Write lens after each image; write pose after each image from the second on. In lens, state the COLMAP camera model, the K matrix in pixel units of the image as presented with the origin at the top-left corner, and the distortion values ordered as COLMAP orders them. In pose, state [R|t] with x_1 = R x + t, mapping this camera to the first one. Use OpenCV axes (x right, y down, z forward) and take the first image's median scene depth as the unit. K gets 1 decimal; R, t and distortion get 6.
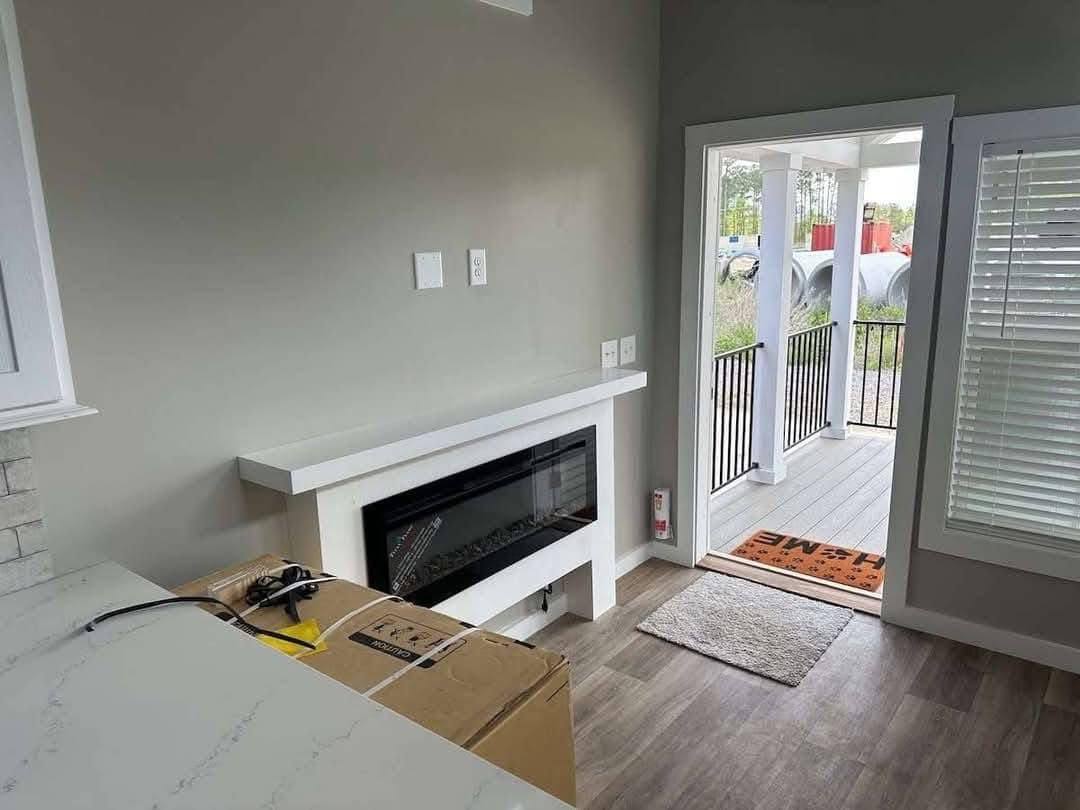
lens RADIAL K [[763.6, 0, 541.1], [0, 763.6, 406.2], [0, 0, 1]] dist [0.024944, -0.002651]
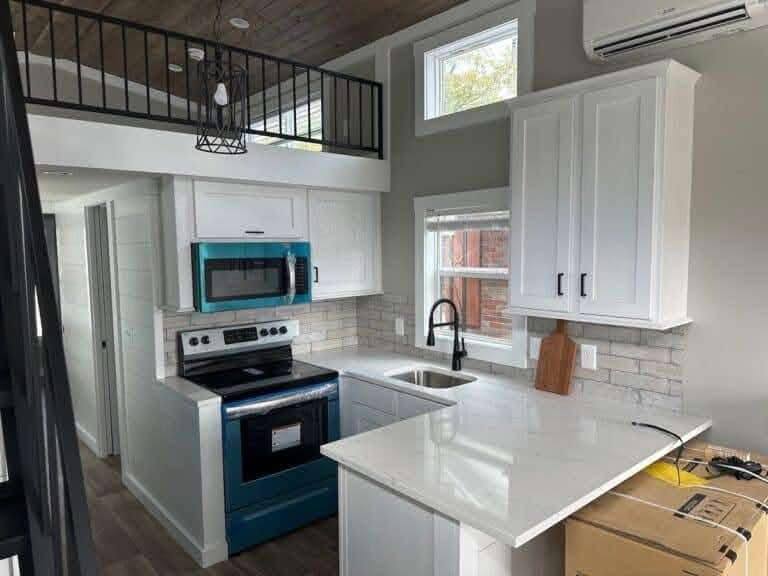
lens RADIAL K [[543.0, 0, 384.8], [0, 543.0, 287.9], [0, 0, 1]] dist [0.024944, -0.002651]
pose [[-0.167428, 0.105143, -0.980262, 0.939409], [-0.202264, 0.969483, 0.138533, -0.143639], [0.964913, 0.221466, -0.141052, 0.428545]]
